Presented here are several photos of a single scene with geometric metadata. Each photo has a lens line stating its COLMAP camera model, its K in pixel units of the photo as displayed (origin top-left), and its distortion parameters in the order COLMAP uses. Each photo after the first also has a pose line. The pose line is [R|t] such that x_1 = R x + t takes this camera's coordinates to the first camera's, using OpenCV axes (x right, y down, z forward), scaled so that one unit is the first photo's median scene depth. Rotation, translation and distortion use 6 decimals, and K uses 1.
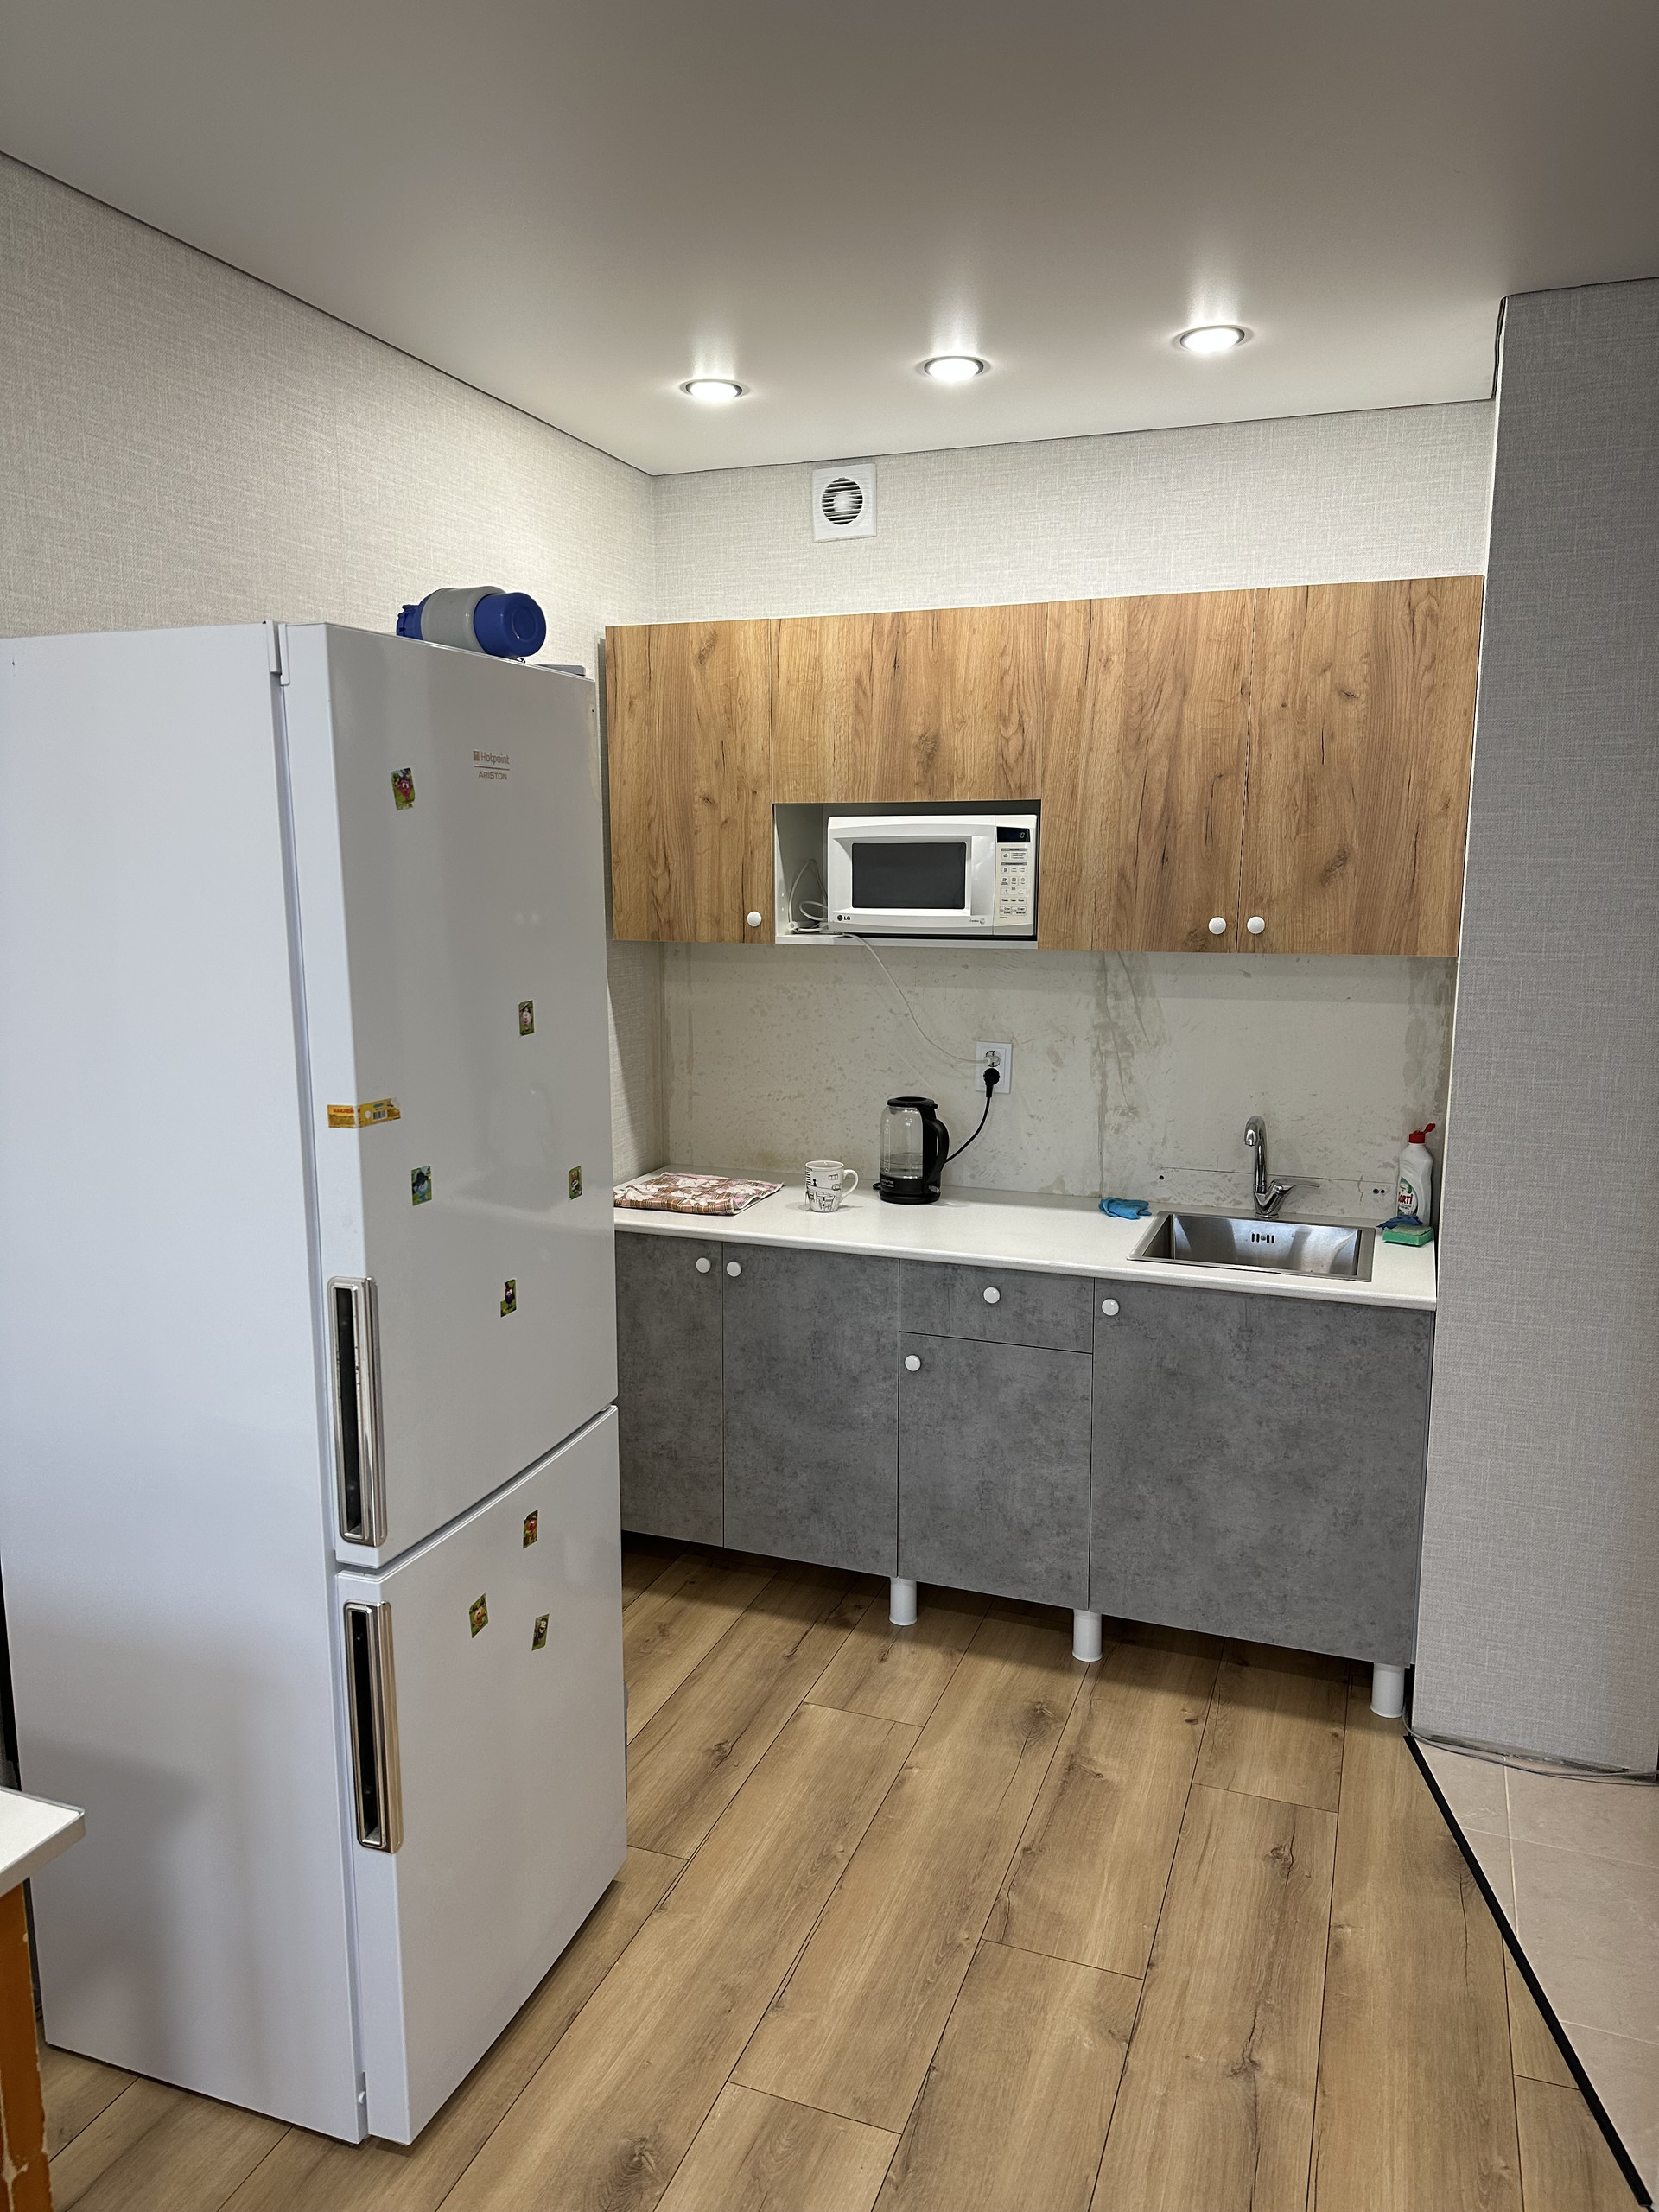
lens RADIAL K [[1527.7, 0, 829.5], [0, 1527.7, 1106.0], [0, 0, 1]] dist [0.164896, -0.247982]
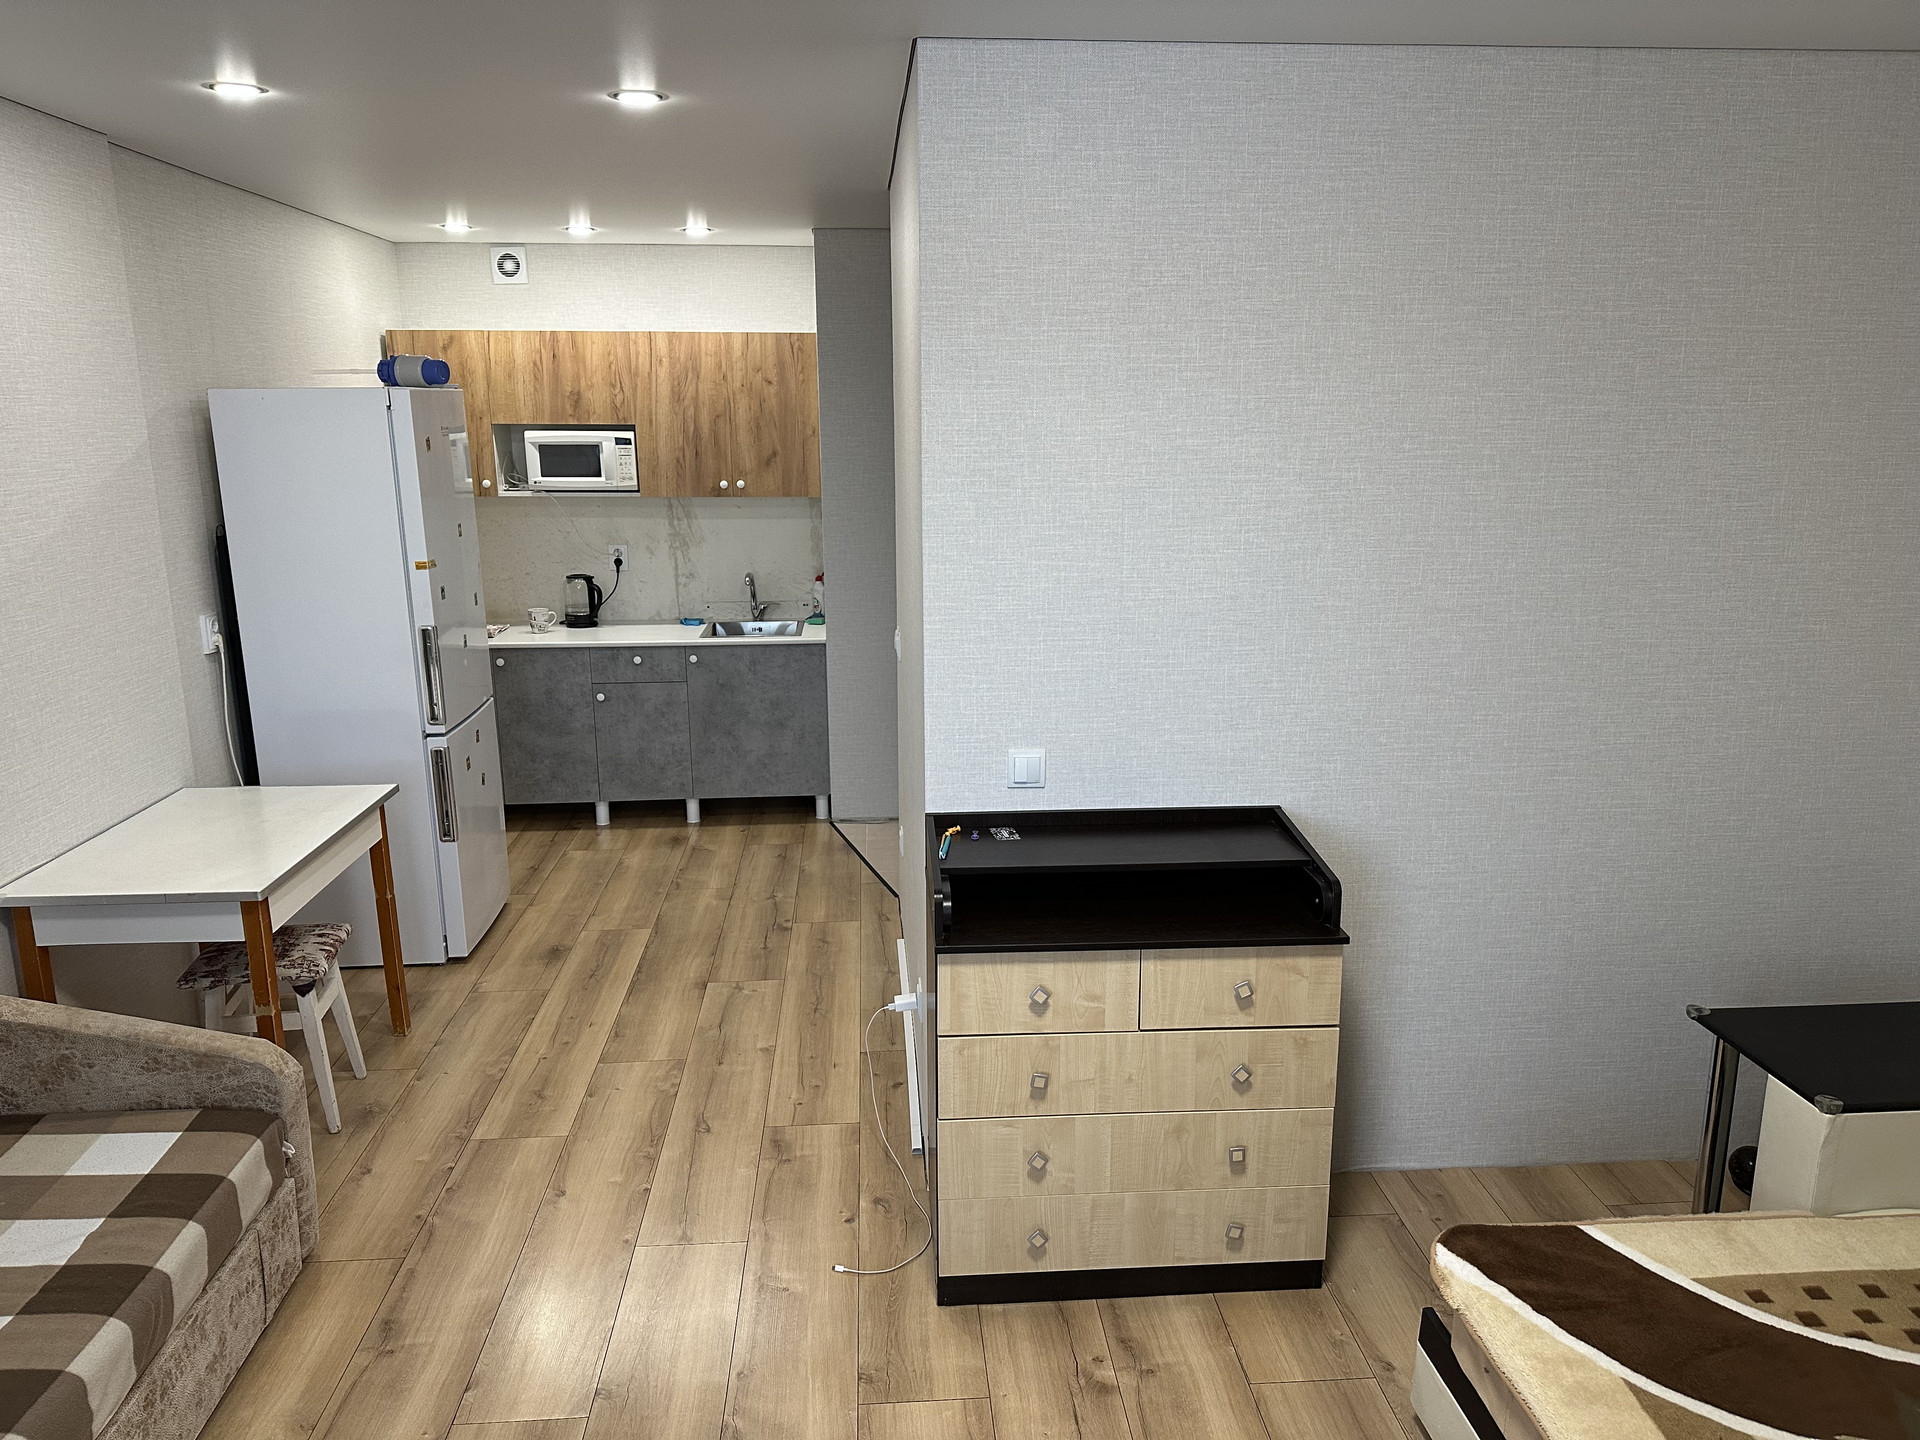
lens RADIAL K [[1325.6, 0, 975.1], [0, 1325.6, 727.2], [0, 0, 1]] dist [0.128569, -0.253893]
pose [[0.904642, -0.101521, 0.413904, -0.242835], [0.071458, 0.993596, 0.087523, 0.084236], [-0.420139, -0.049600, 0.906103, -0.873216]]
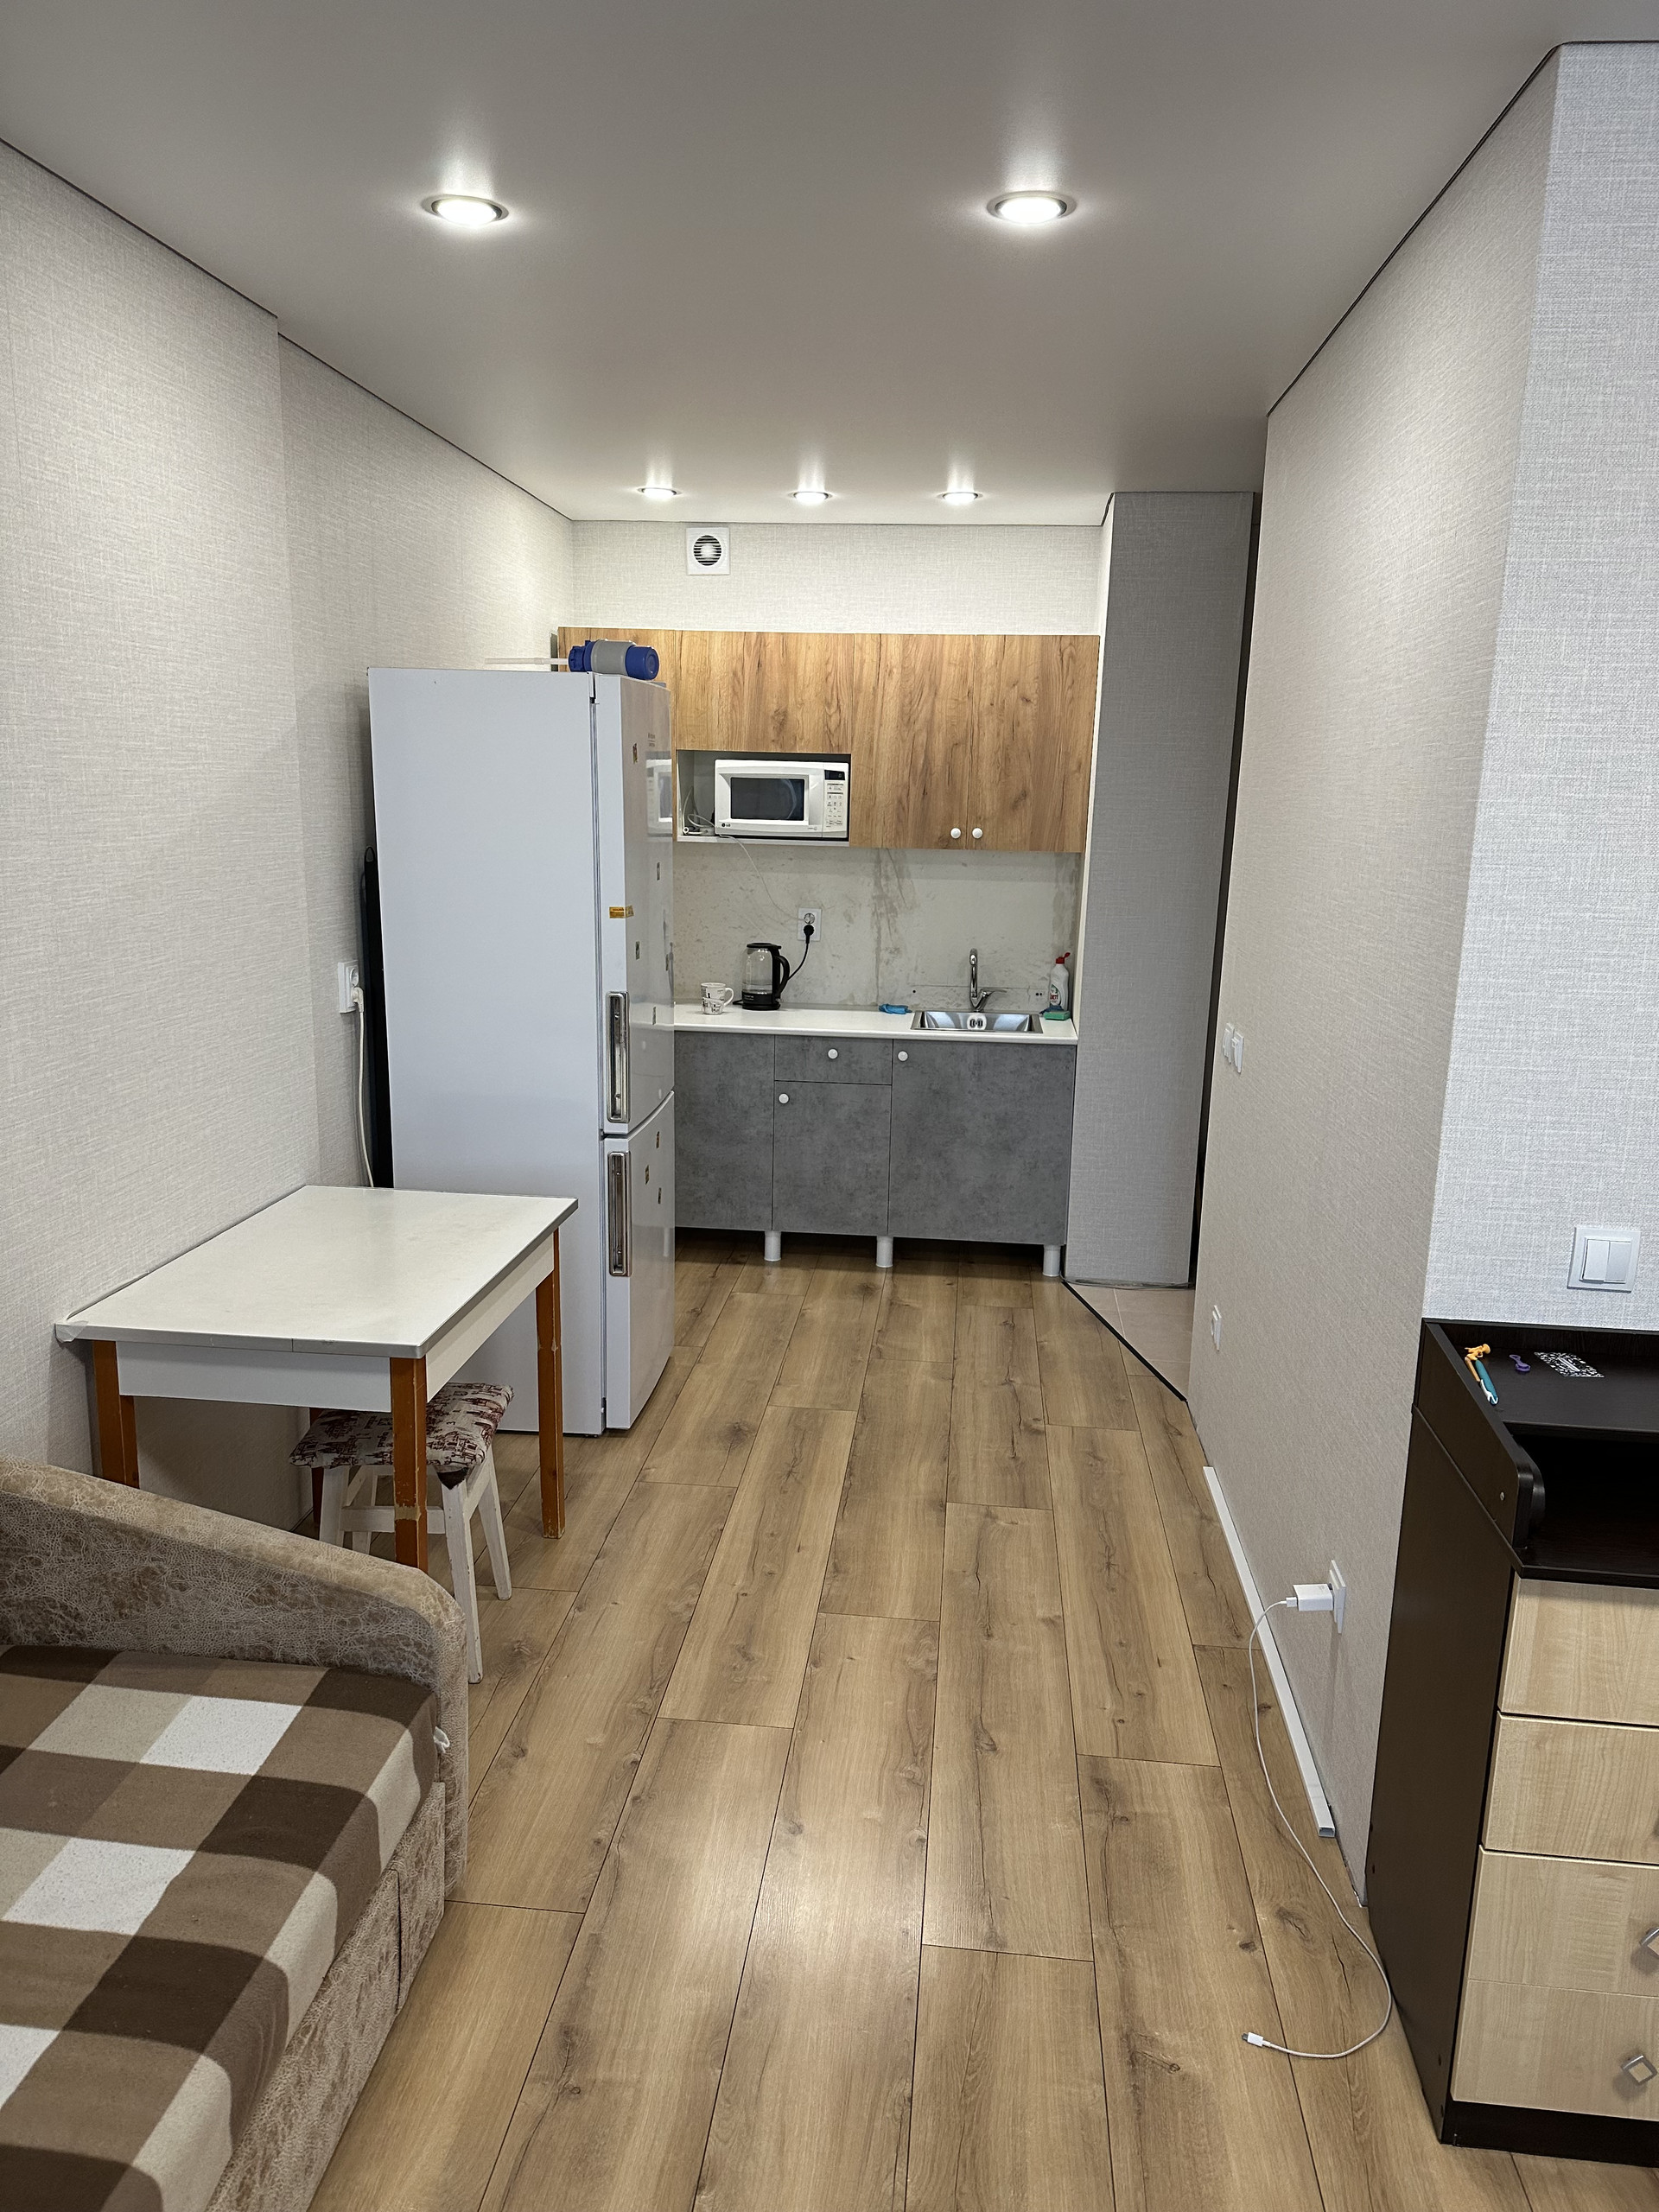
lens RADIAL K [[1527.7, 0, 829.5], [0, 1527.7, 1106.0], [0, 0, 1]] dist [0.164896, -0.247982]
pose [[0.966659, -0.030913, 0.254193, -0.315156], [0.018453, 0.998515, 0.051257, 0.091715], [-0.255400, -0.044858, 0.965794, -0.598910]]
